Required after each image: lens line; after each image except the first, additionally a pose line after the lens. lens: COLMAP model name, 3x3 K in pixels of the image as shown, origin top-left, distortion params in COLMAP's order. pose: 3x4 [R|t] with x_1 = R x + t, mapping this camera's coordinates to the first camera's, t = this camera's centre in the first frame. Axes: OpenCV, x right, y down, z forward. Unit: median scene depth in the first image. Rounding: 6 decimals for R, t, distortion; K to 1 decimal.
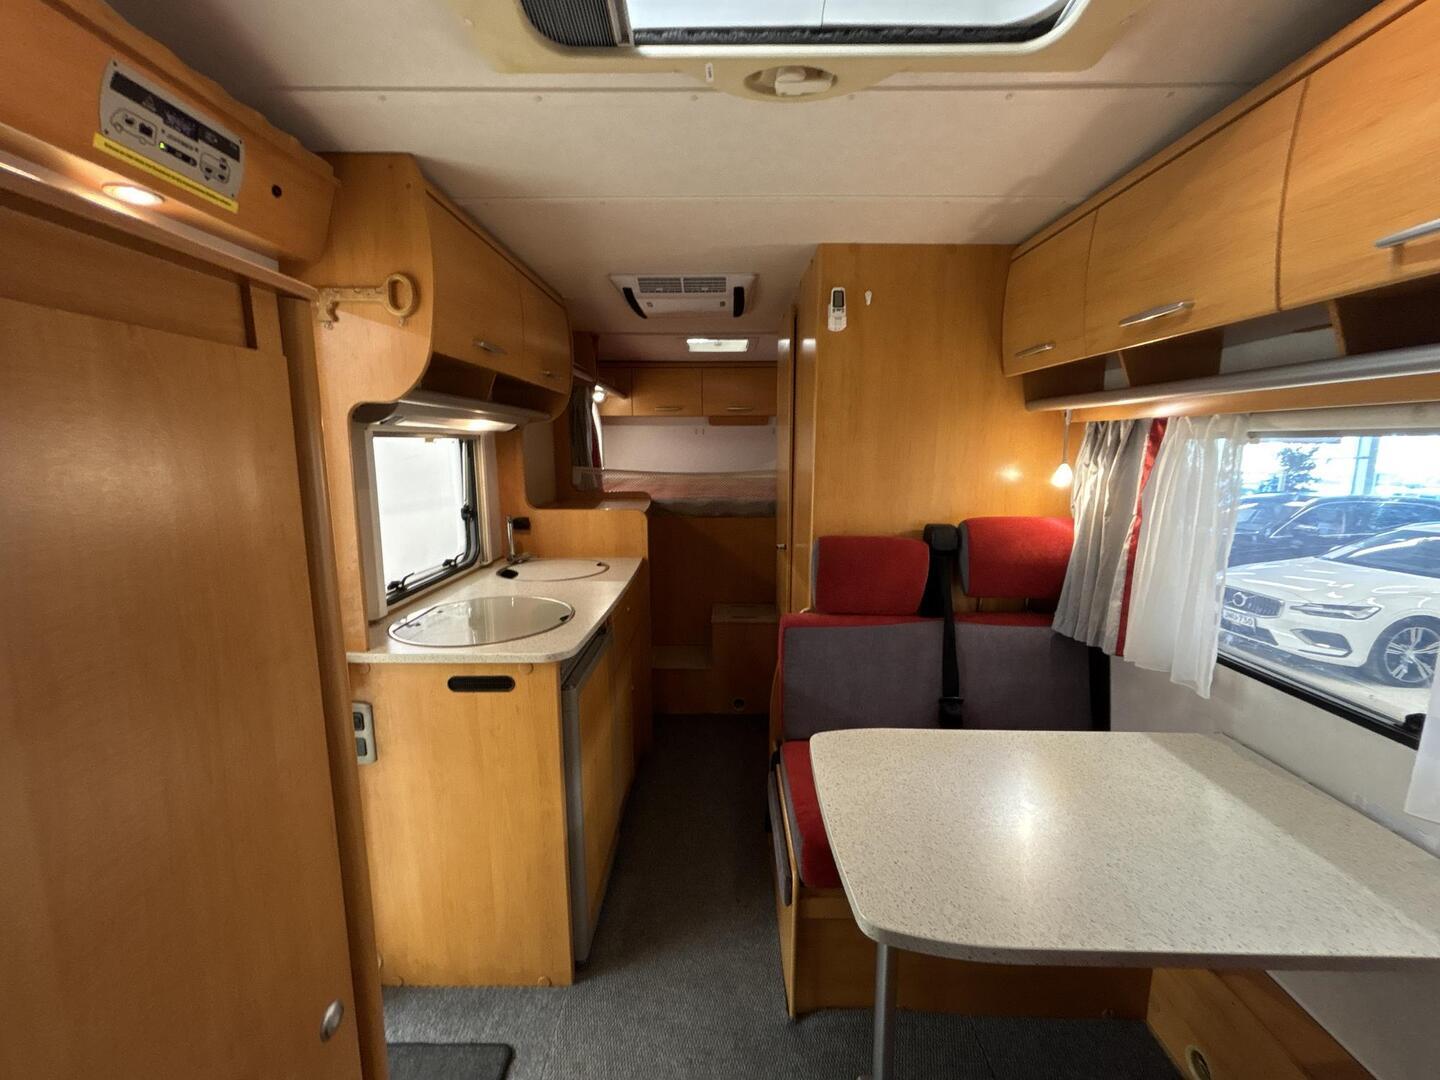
lens RADIAL K [[582.2, 0, 714.9], [0, 582.2, 533.2], [0, 0, 1]] dist [0.000649, 0.000059]
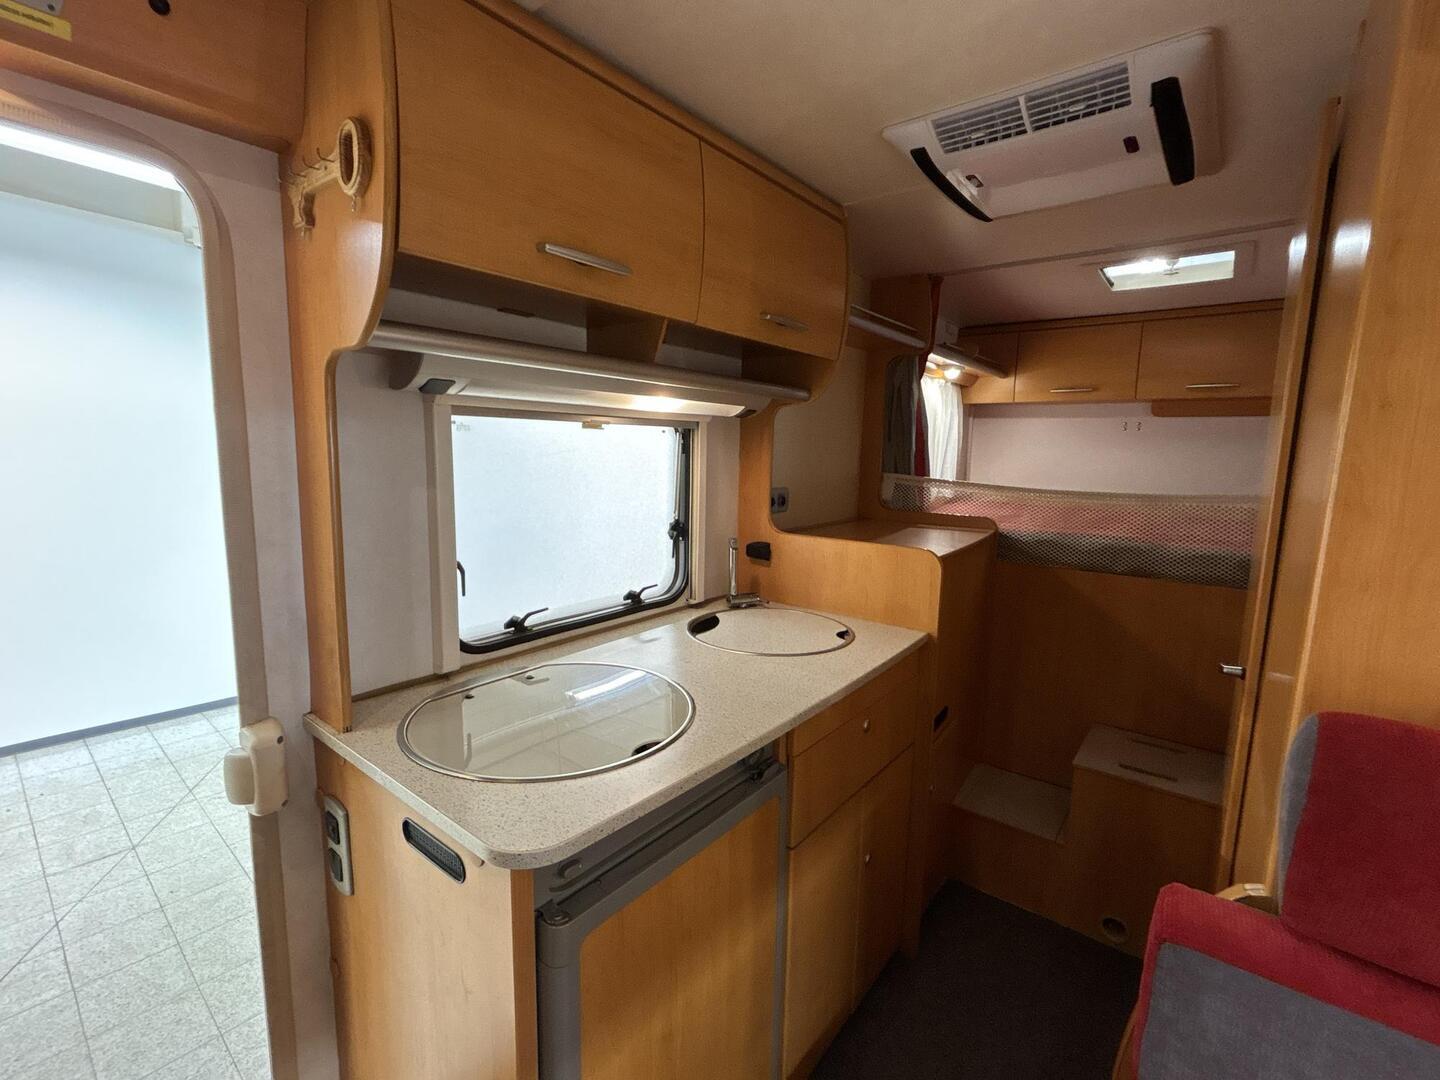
lens RADIAL K [[639.2, 0, 723.9], [0, 639.2, 537.1], [0, 0, 1]] dist [0.010393, -0.000197]
pose [[0.797531, 0.105173, -0.594039, 0.090245], [-0.111586, 0.993413, 0.026071, -0.050700], [0.592868, 0.045494, 0.804014, 0.381590]]
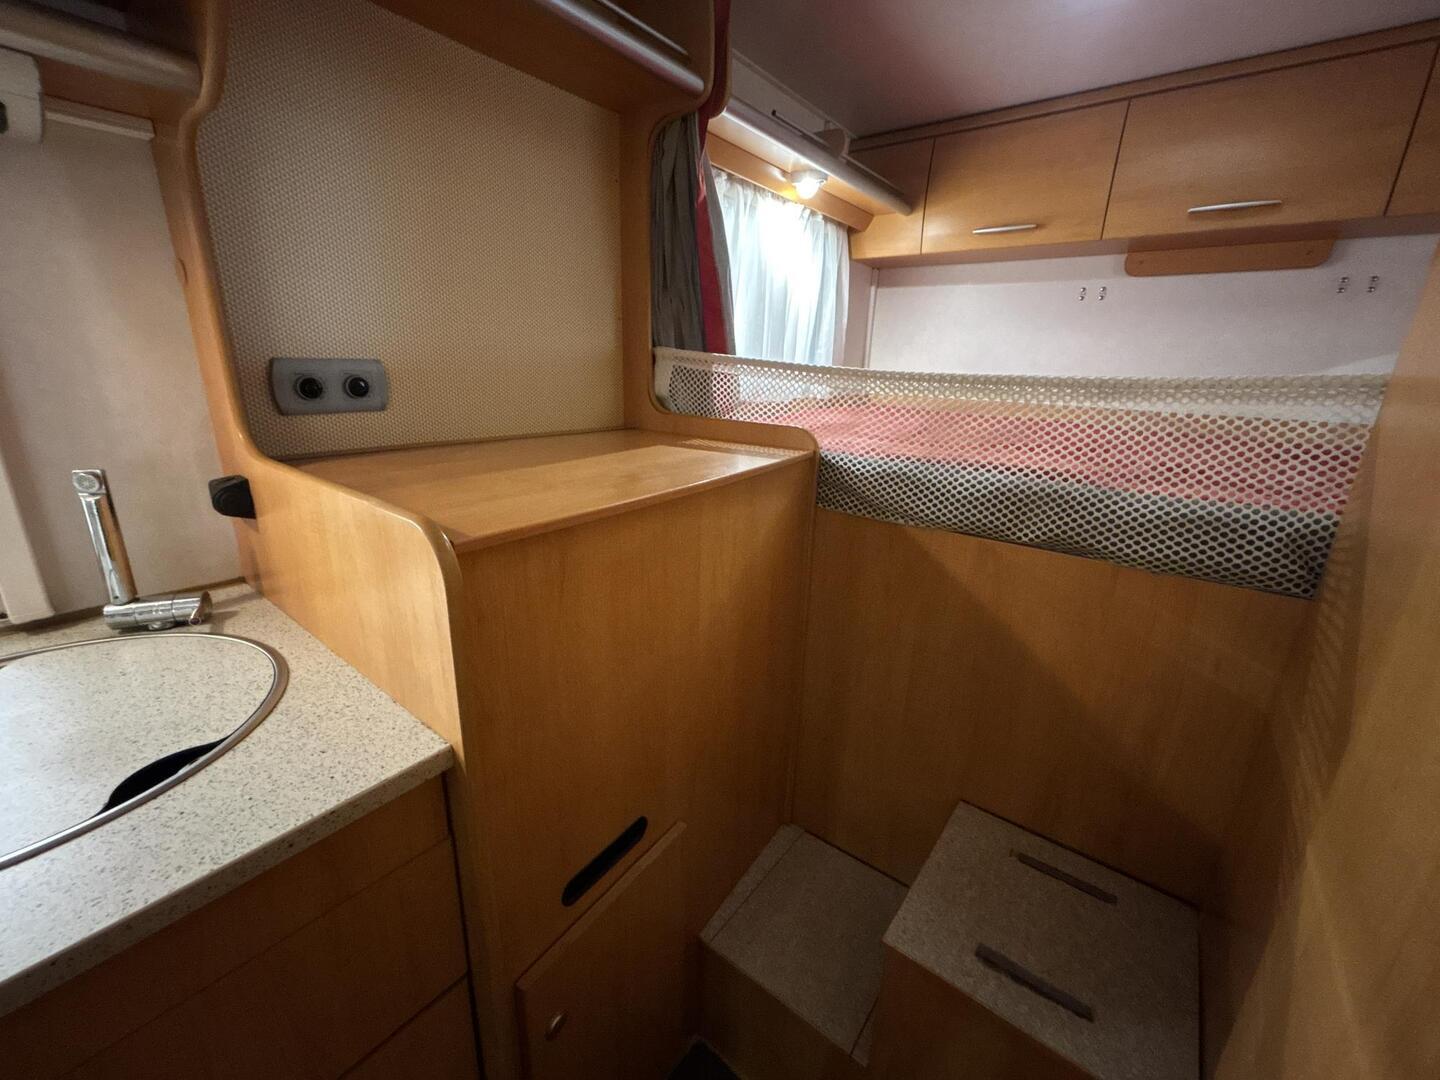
lens RADIAL K [[582.2, 0, 714.9], [0, 582.2, 533.2], [0, 0, 1]] dist [0.000649, 0.000059]
pose [[0.791800, 0.199810, -0.577173, 0.065391], [-0.115673, 0.976931, 0.179515, -0.092169], [0.599727, -0.075377, 0.796646, 0.968167]]
